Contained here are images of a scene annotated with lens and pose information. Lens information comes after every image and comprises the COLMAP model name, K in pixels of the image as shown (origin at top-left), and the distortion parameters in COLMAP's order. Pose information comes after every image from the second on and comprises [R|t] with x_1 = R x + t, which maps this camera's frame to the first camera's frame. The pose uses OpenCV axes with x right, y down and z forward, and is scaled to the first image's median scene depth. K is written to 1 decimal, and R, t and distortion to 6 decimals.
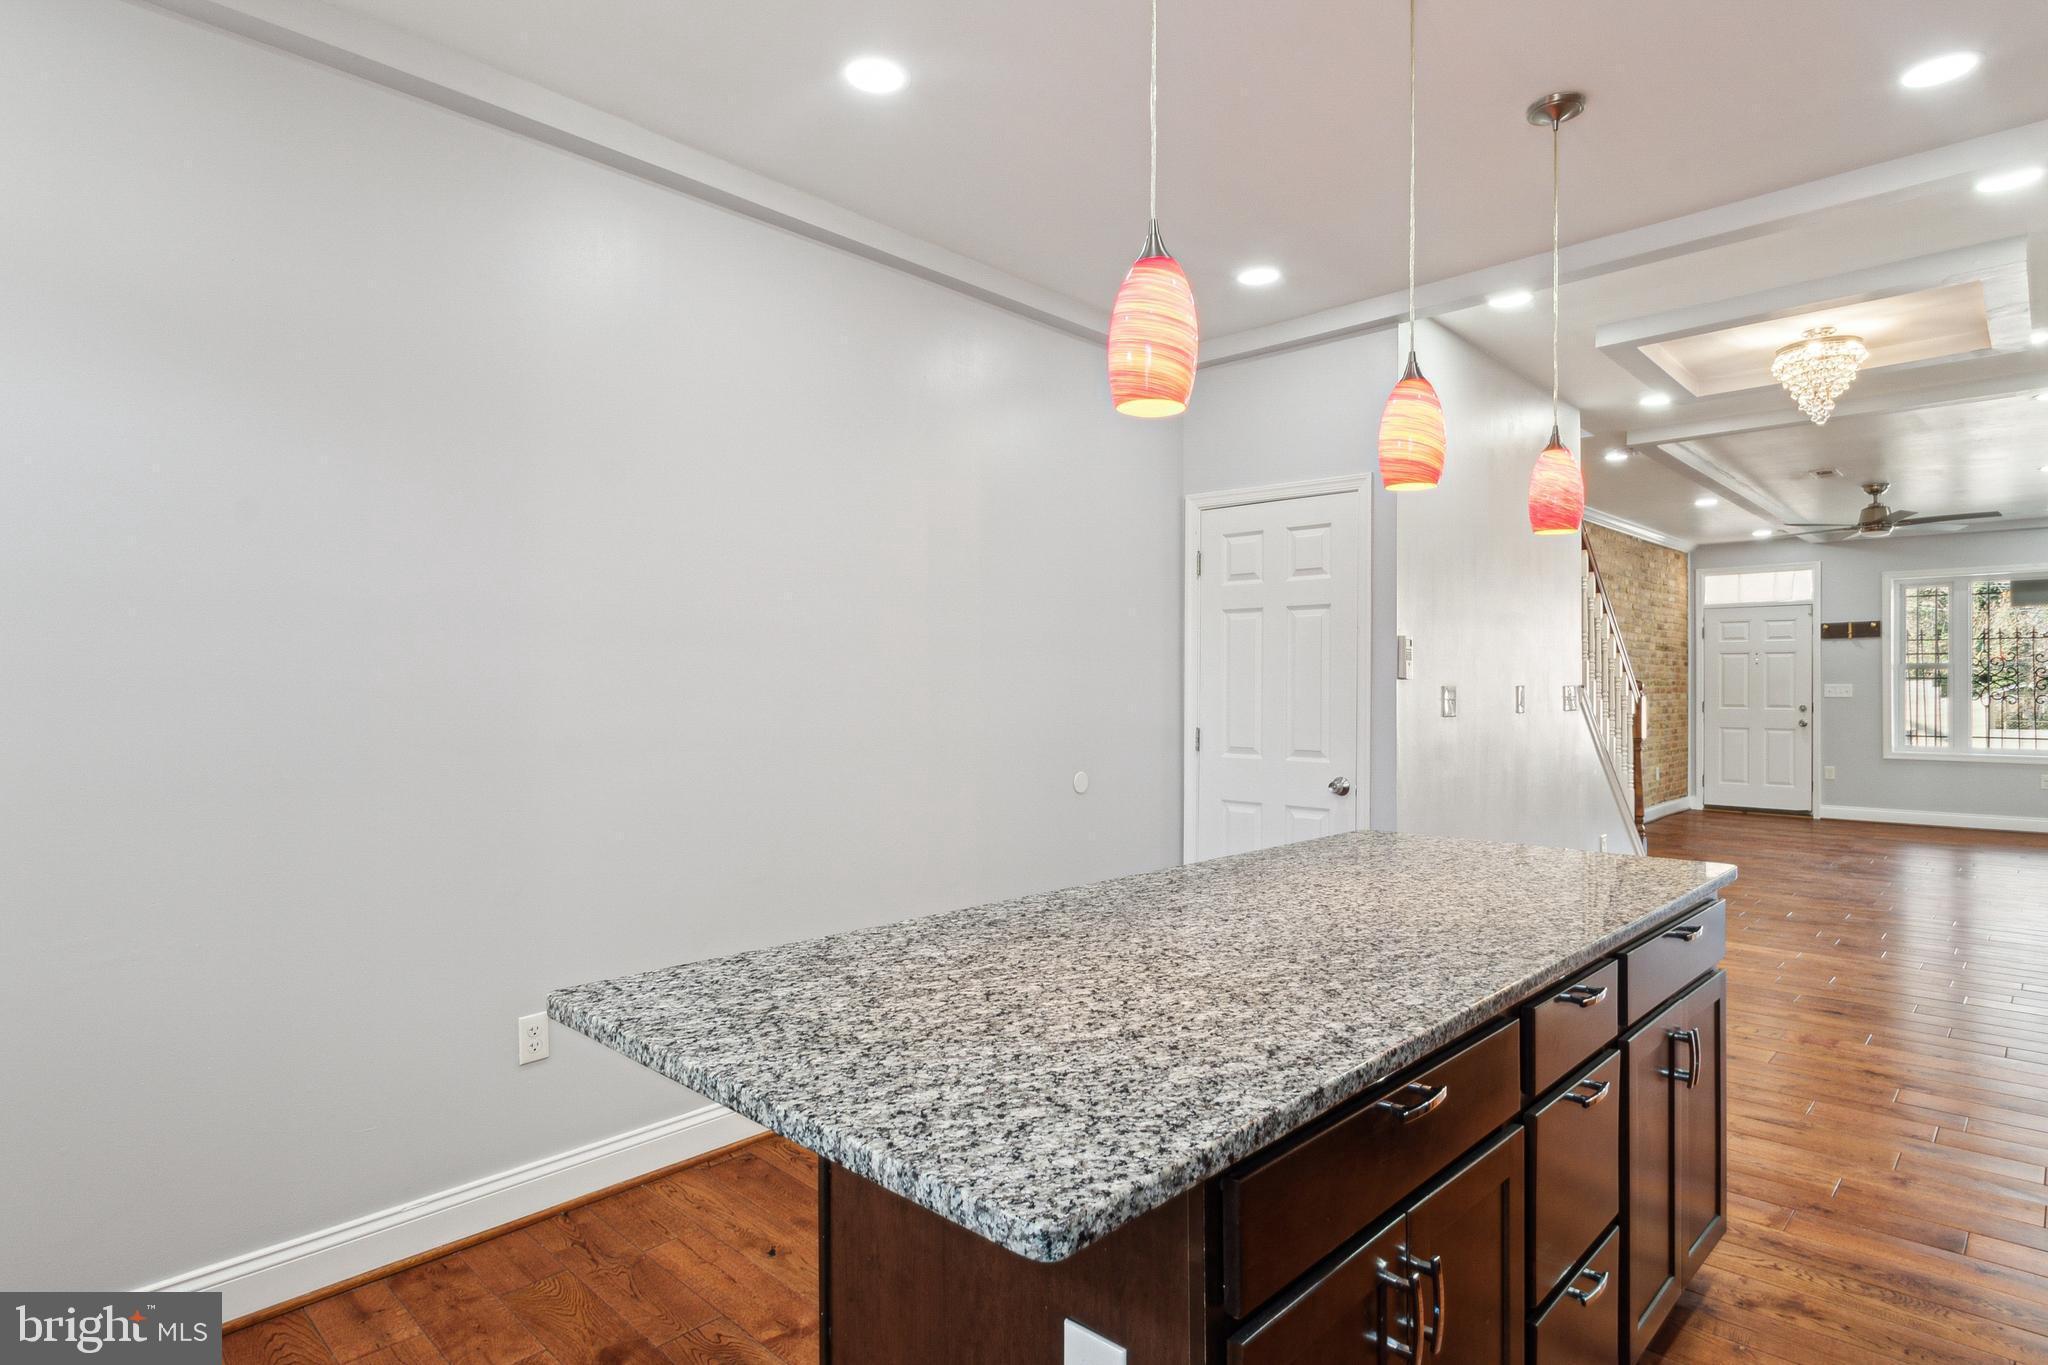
lens RADIAL K [[1080.7, 0, 1041.8], [0, 1080.7, 704.0], [0, 0, 1]] dist [0.003449, 0.000239]
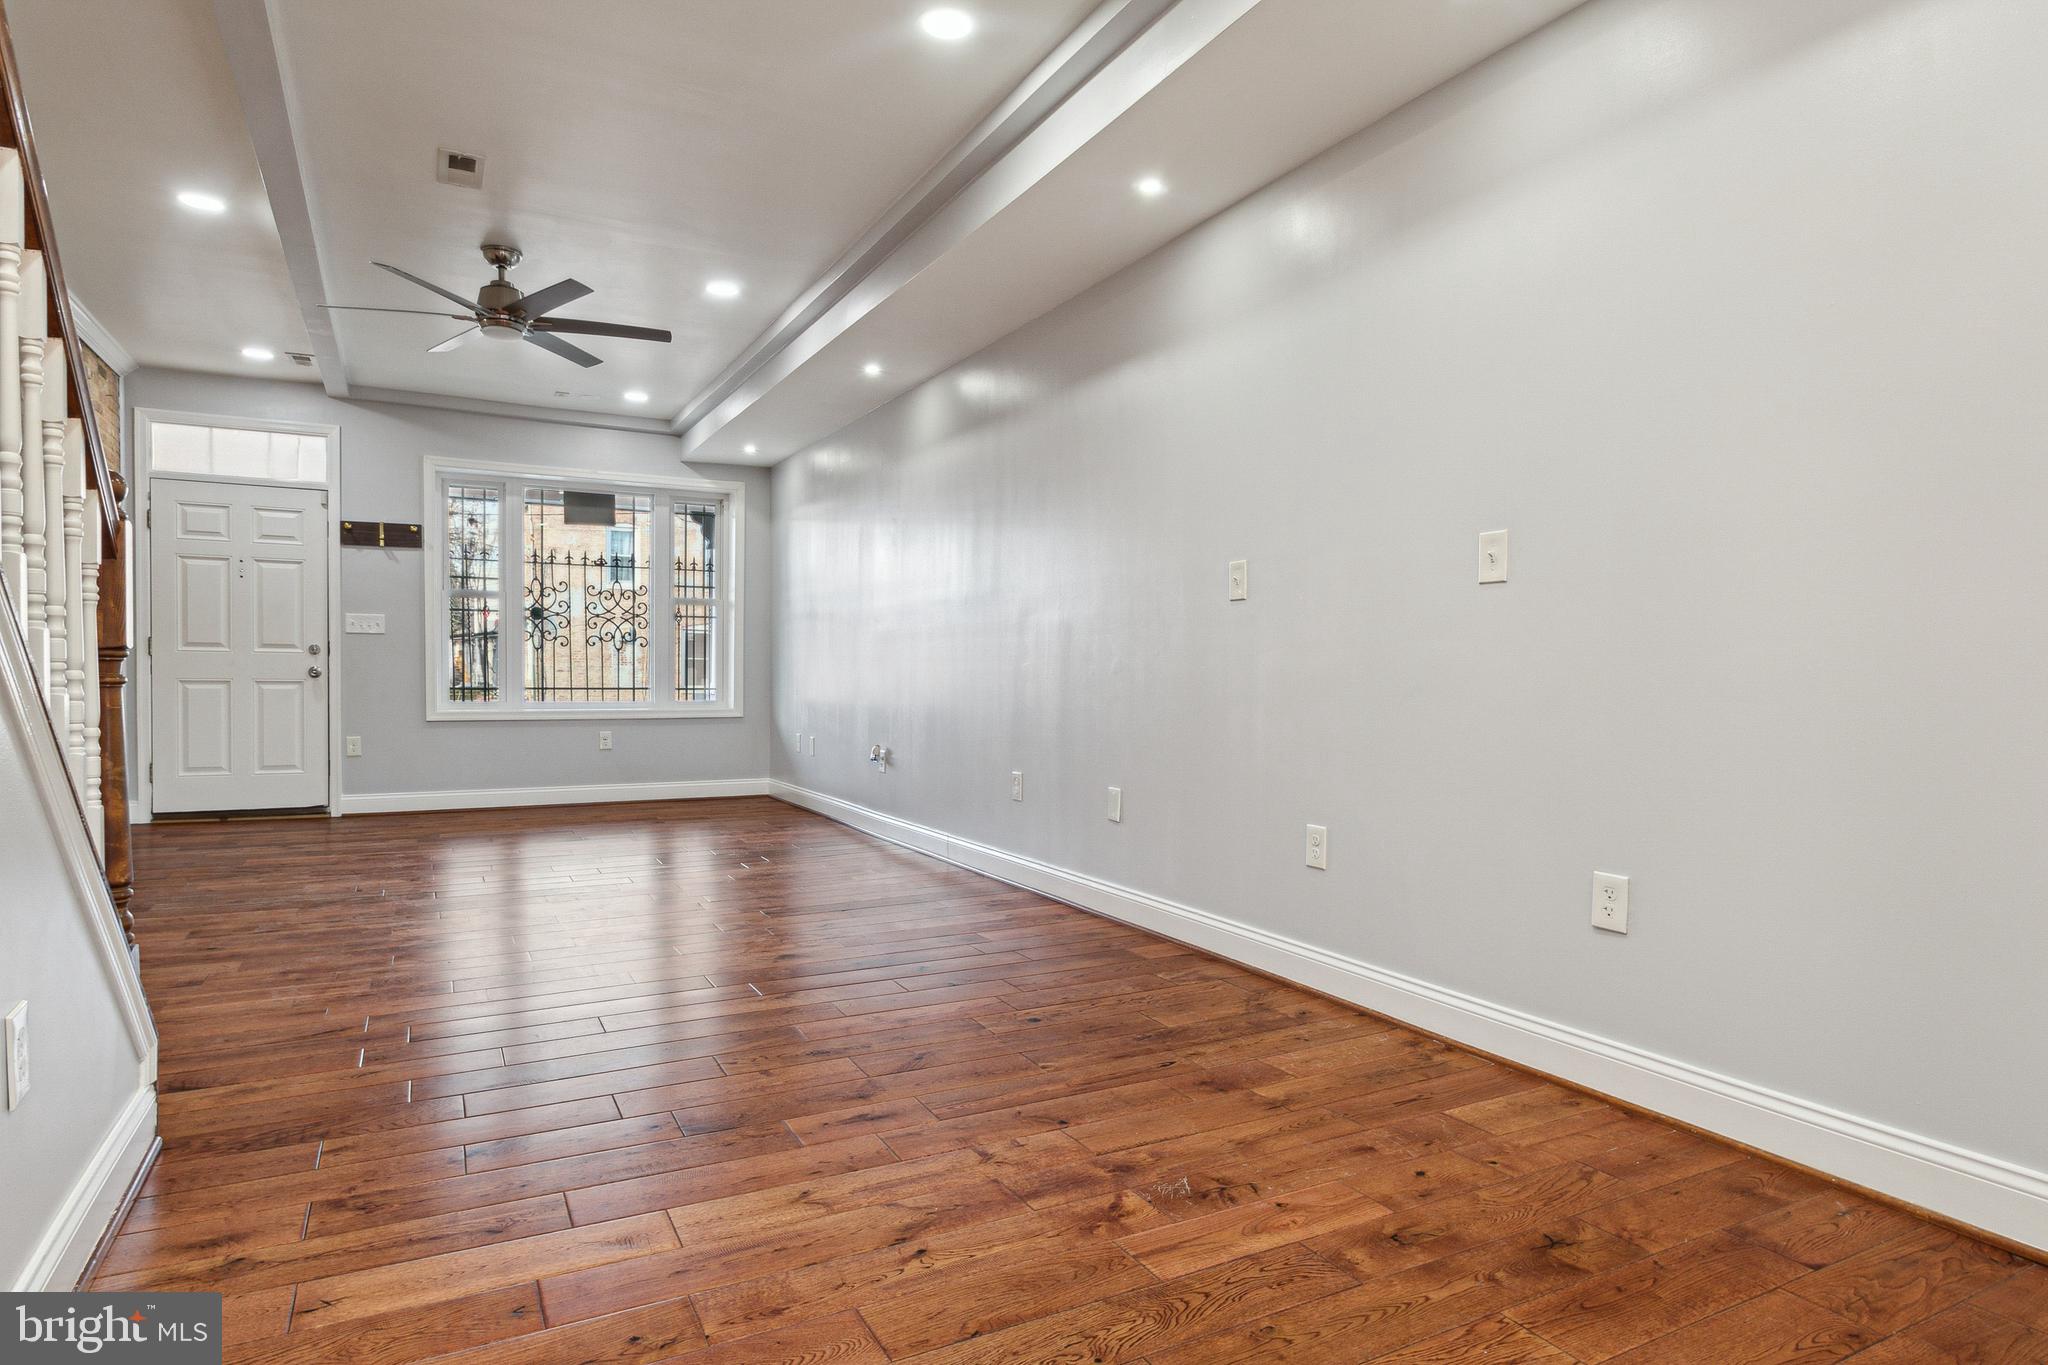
lens RADIAL K [[1163.0, 0, 1043.7], [0, 1163.0, 682.3], [0, 0, 1]] dist [0.000677, -0.000820]
pose [[0.318590, -0.007662, 0.947862, 0.253806], [0.011052, 0.999929, 0.004368, 0.036450], [-0.947828, 0.009084, 0.318653, 0.511124]]
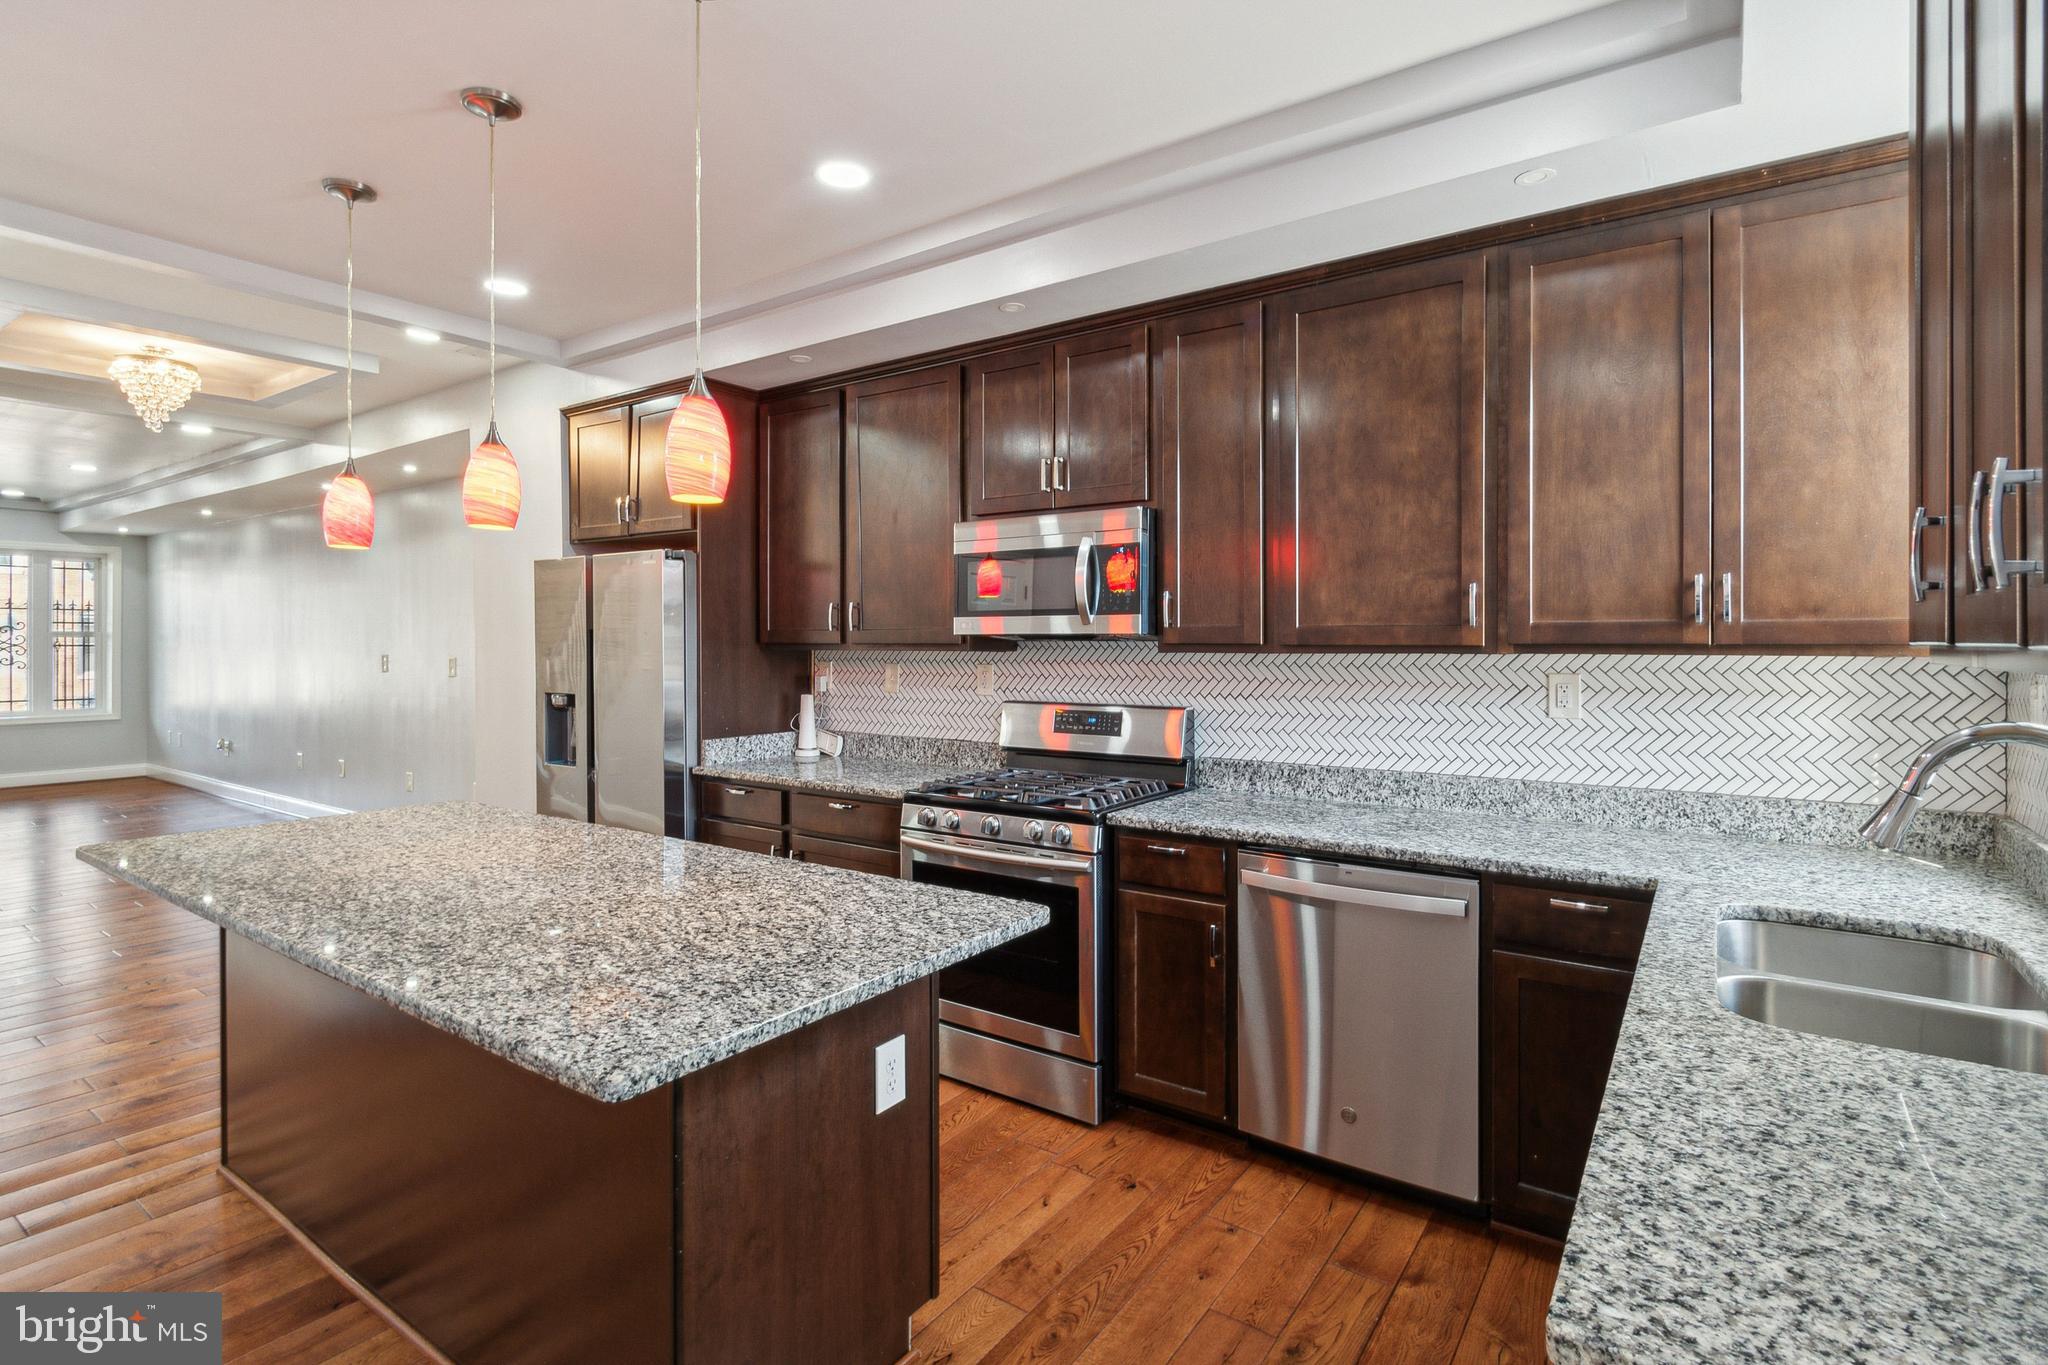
lens RADIAL K [[987.6, 0, 1034.4], [0, 987.6, 651.0], [0, 0, 1]] dist [0.001991, -0.001797]
pose [[-0.152185, -0.007429, 0.988324, -0.246318], [0.011946, 0.999885, 0.009356, -0.015322], [-0.988280, 0.013230, -0.152079, 0.149165]]
